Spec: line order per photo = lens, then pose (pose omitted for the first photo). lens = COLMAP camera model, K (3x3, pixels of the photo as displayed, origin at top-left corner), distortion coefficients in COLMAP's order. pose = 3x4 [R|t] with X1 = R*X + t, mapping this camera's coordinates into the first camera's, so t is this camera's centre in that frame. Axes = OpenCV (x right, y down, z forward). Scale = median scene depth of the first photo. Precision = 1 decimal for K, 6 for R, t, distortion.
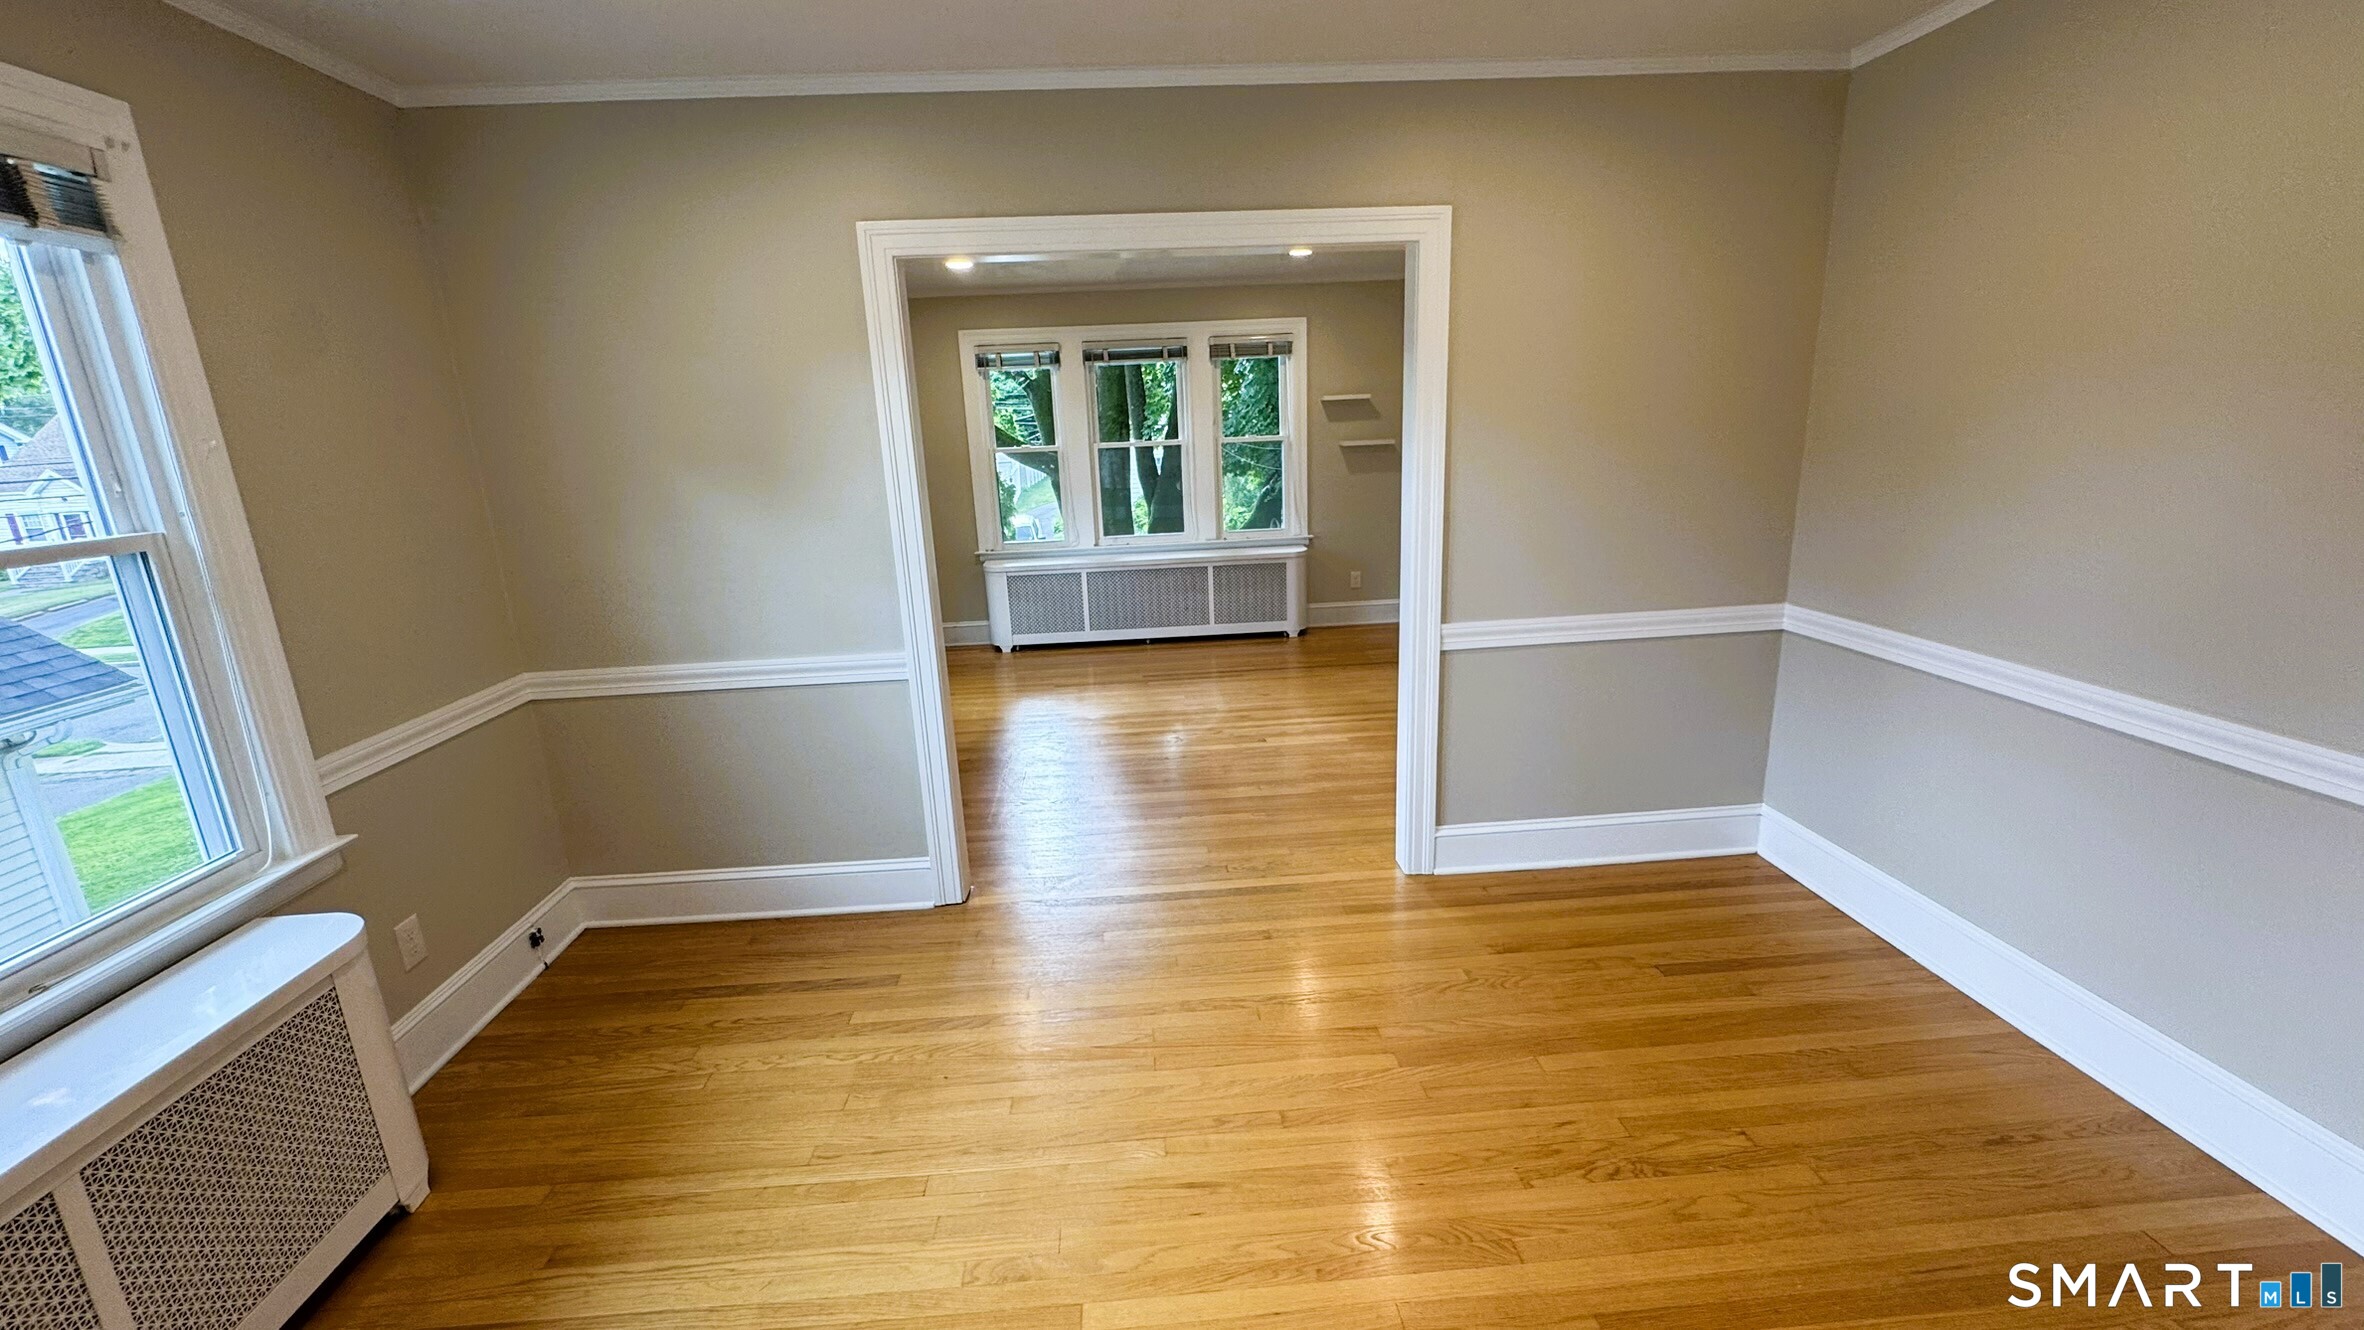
lens RADIAL K [[952.0, 0, 1175.5], [0, 952.0, 665.3], [0, 0, 1]] dist [-0.000118, -0.000238]
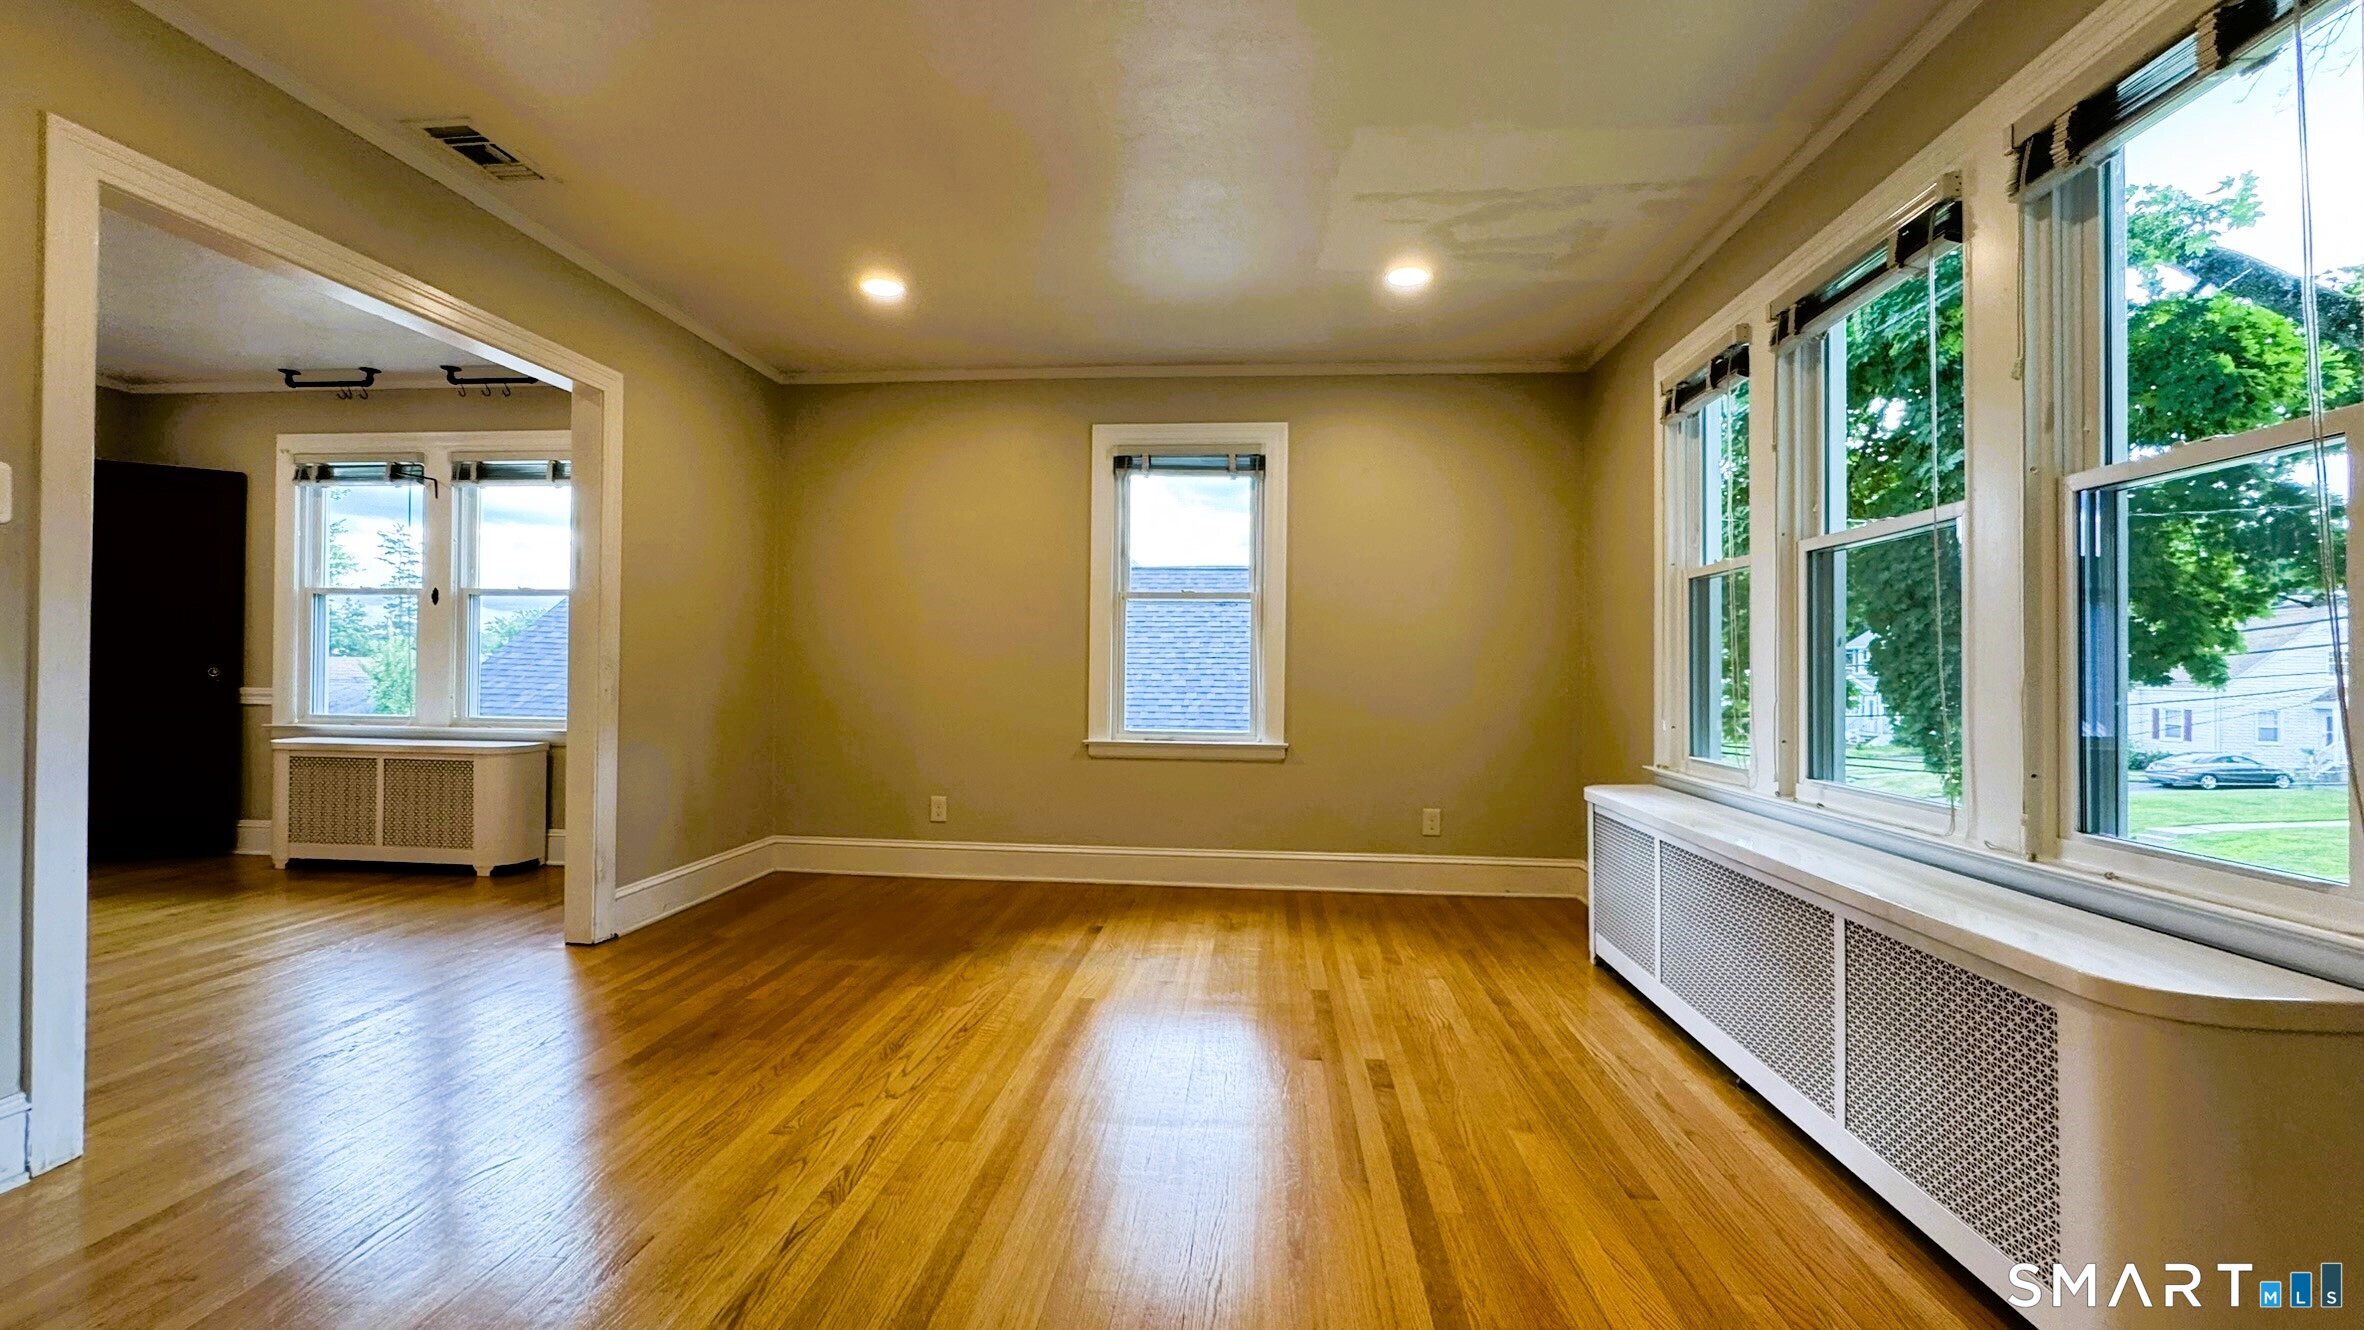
lens RADIAL K [[951.1, 0, 1178.0], [0, 951.1, 664.9], [0, 0, 1]] dist [-0.002668, 0.000047]
pose [[-0.153722, 0.035205, -0.987487, 0.348648], [-0.249164, 0.965690, 0.073215, -0.149042], [0.956184, 0.257301, -0.139676, 0.828907]]
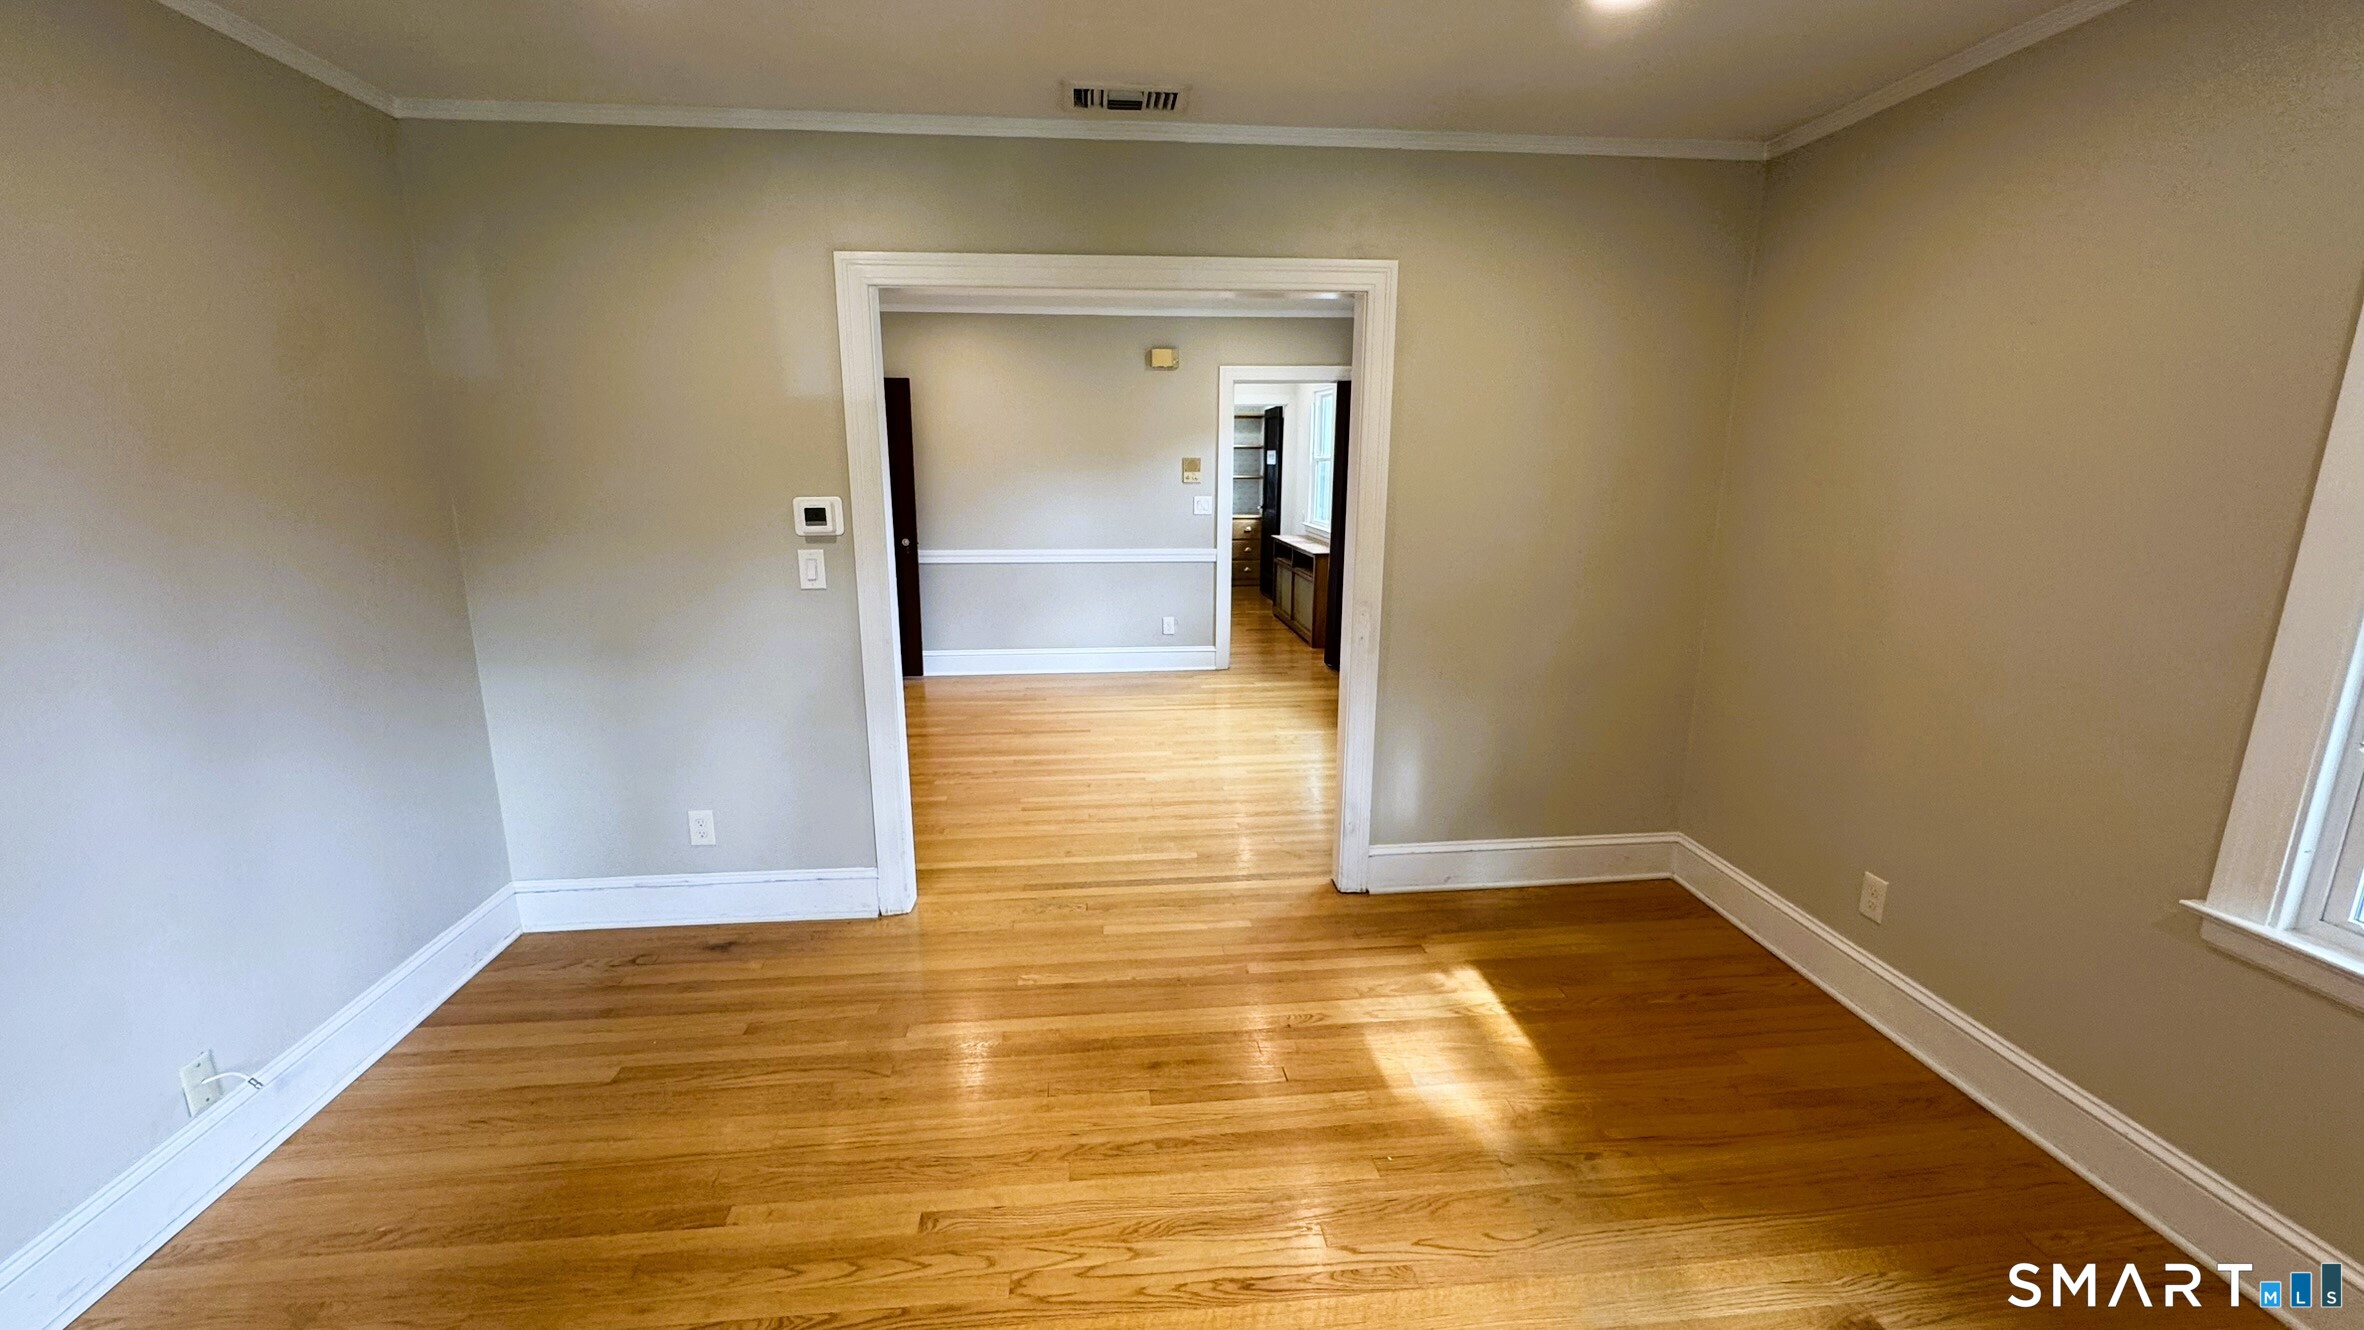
lens RADIAL K [[944.8, 0, 1174.5], [0, 944.8, 669.7], [0, 0, 1]] dist [-0.000607, 0.000000]
pose [[-0.998518, 0.048700, -0.024303, -0.012142], [0.032230, 0.888882, 0.457001, -0.224172], [0.043858, 0.455540, -0.889134, 0.882755]]
